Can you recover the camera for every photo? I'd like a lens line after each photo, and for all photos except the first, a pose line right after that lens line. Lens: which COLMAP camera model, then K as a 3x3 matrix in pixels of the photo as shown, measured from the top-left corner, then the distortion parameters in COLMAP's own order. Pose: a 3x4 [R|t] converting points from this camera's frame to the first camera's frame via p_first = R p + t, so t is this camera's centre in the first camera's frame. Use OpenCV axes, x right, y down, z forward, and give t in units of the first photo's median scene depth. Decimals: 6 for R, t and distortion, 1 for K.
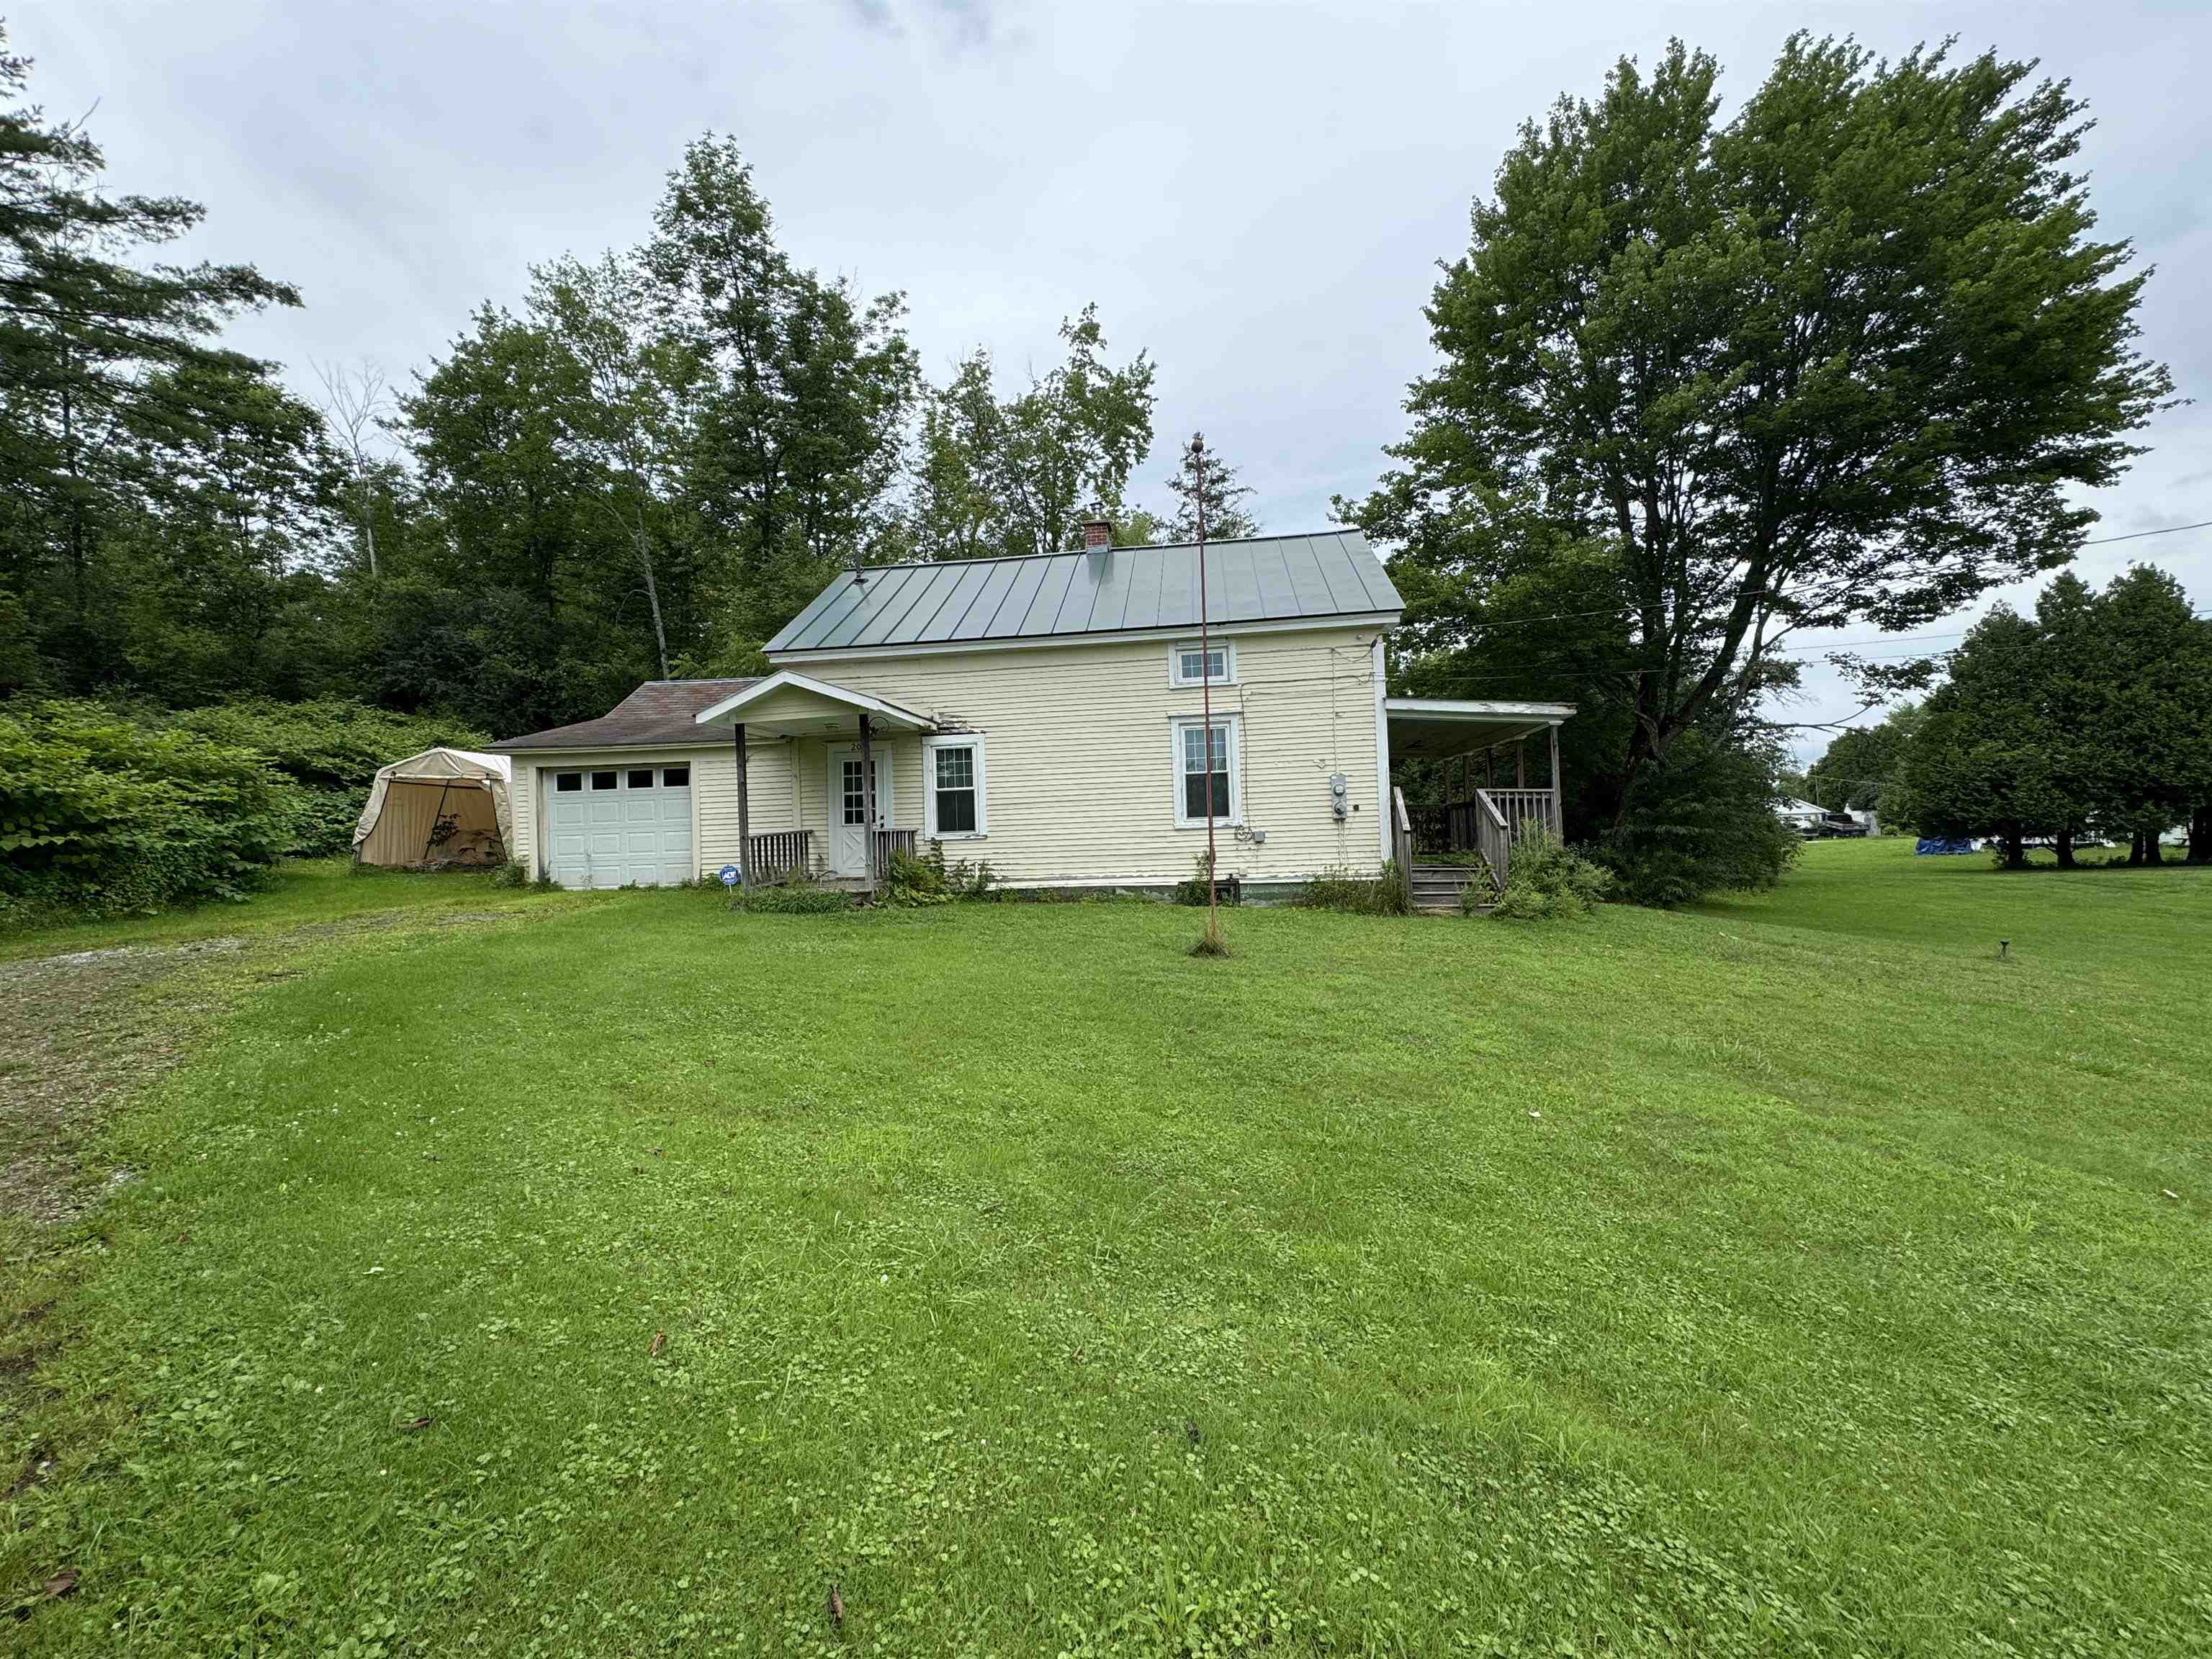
lens RADIAL K [[876.6, 0, 1123.8], [0, 876.6, 830.7], [0, 0, 1]] dist [-0.001768, 0.000261]
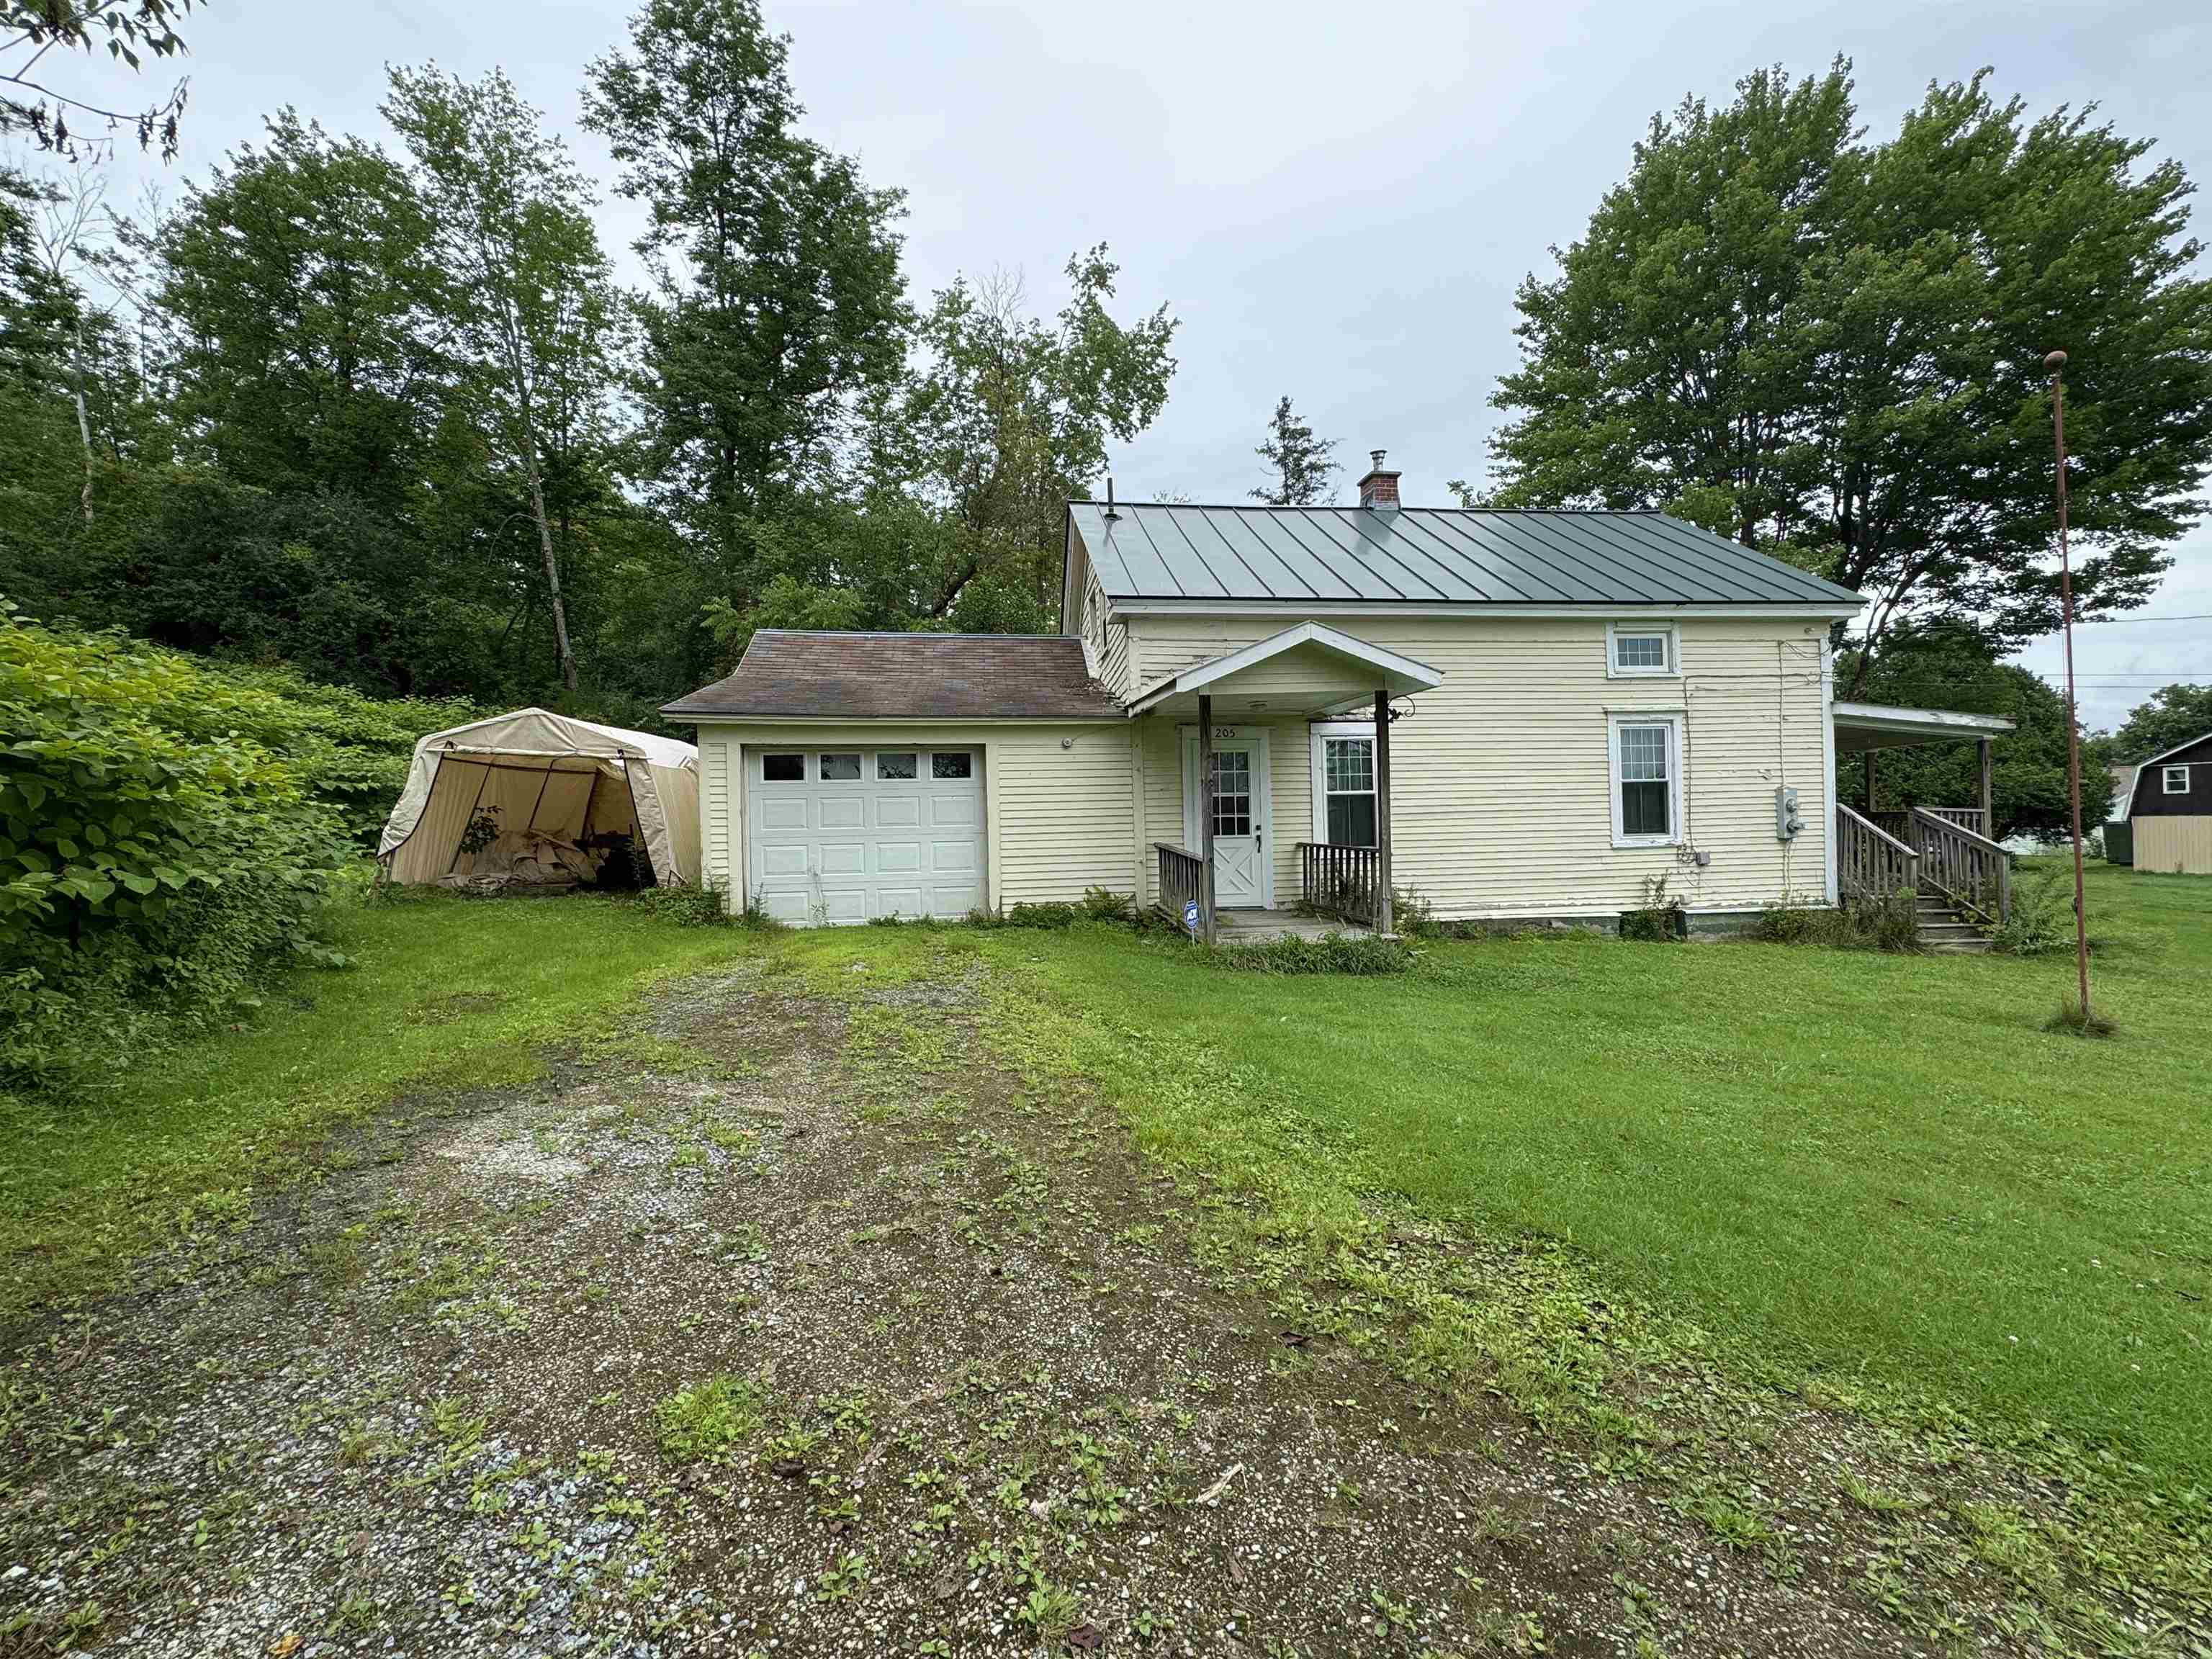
lens RADIAL K [[876.6, 0, 1095.8], [0, 876.6, 827.9], [0, 0, 1]] dist [-0.001768, 0.000261]
pose [[0.973207, 0.014101, 0.229499, -0.560838], [-0.015711, 0.999863, 0.005187, -0.016034], [-0.229394, -0.008654, 0.973295, 0.284011]]
